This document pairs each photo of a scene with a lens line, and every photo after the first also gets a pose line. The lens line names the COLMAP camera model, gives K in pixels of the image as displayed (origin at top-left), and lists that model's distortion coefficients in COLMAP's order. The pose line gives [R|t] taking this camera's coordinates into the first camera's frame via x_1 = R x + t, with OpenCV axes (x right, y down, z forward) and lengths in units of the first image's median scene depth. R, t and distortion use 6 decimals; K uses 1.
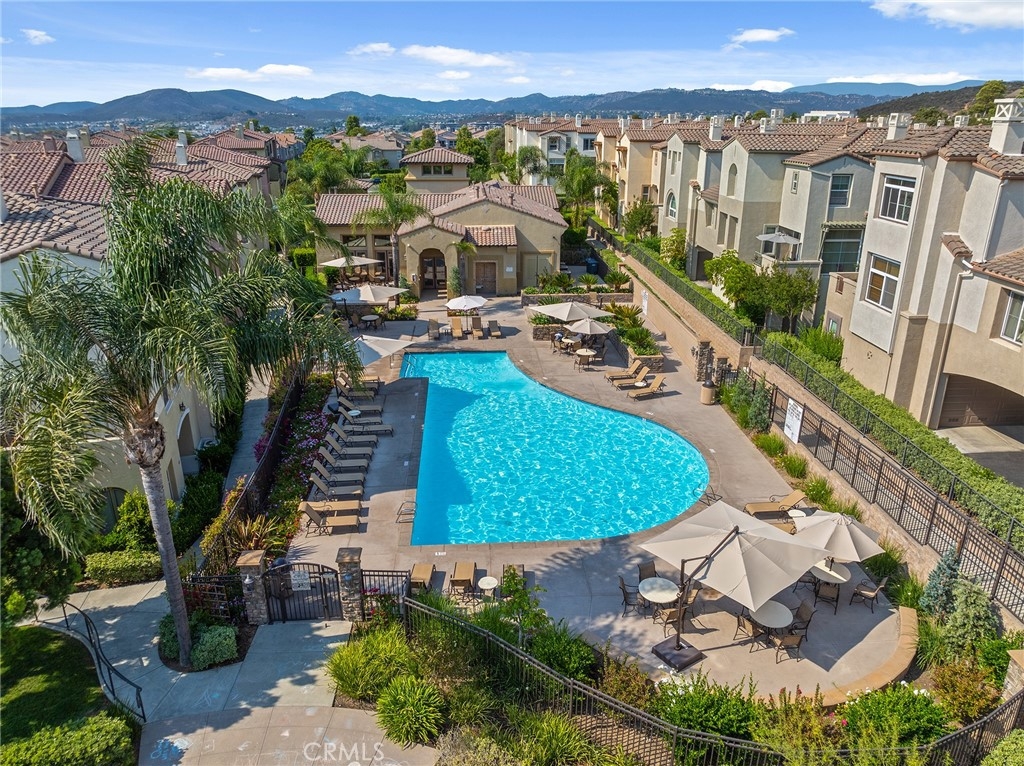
lens RADIAL K [[717.8, 0, 512.0], [0, 717.8, 383.0], [0, 0, 1]] dist [-0.035746, 0.007158]
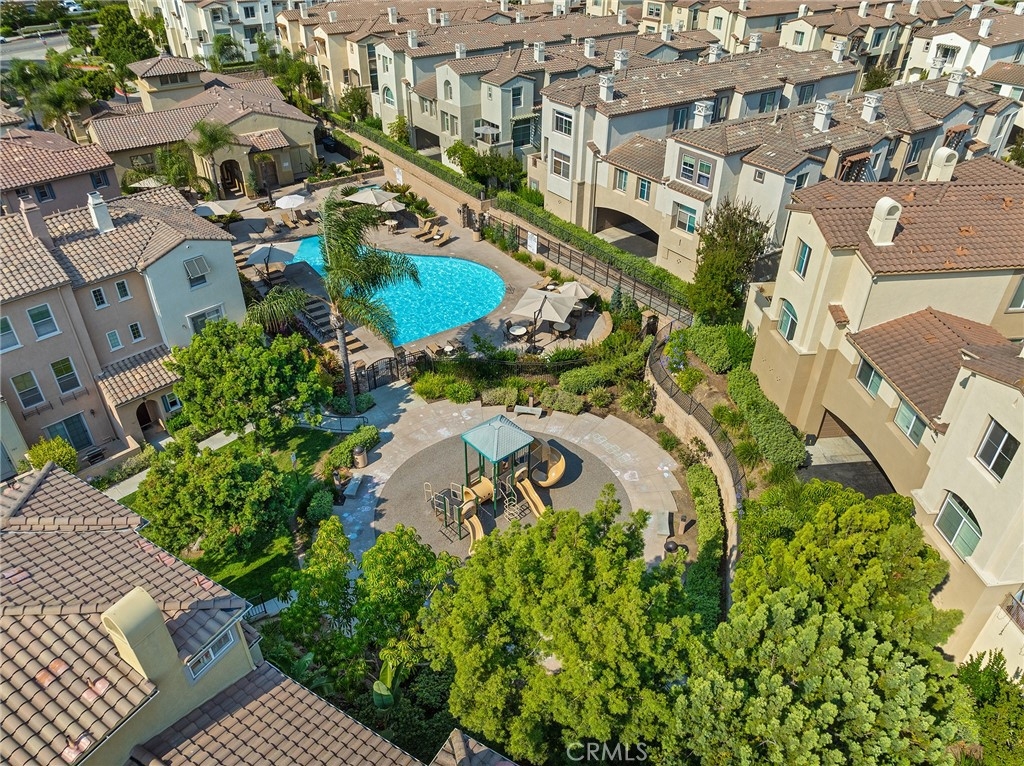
lens RADIAL K [[715.1, 0, 512.0], [0, 715.1, 383.0], [0, 0, 1]] dist [-0.036719, -0.004482]
pose [[0.858561, -0.290271, 0.422631, -0.581003], [0.176219, 0.941150, 0.288416, -0.156184], [-0.481477, -0.173147, 0.859185, -0.709258]]
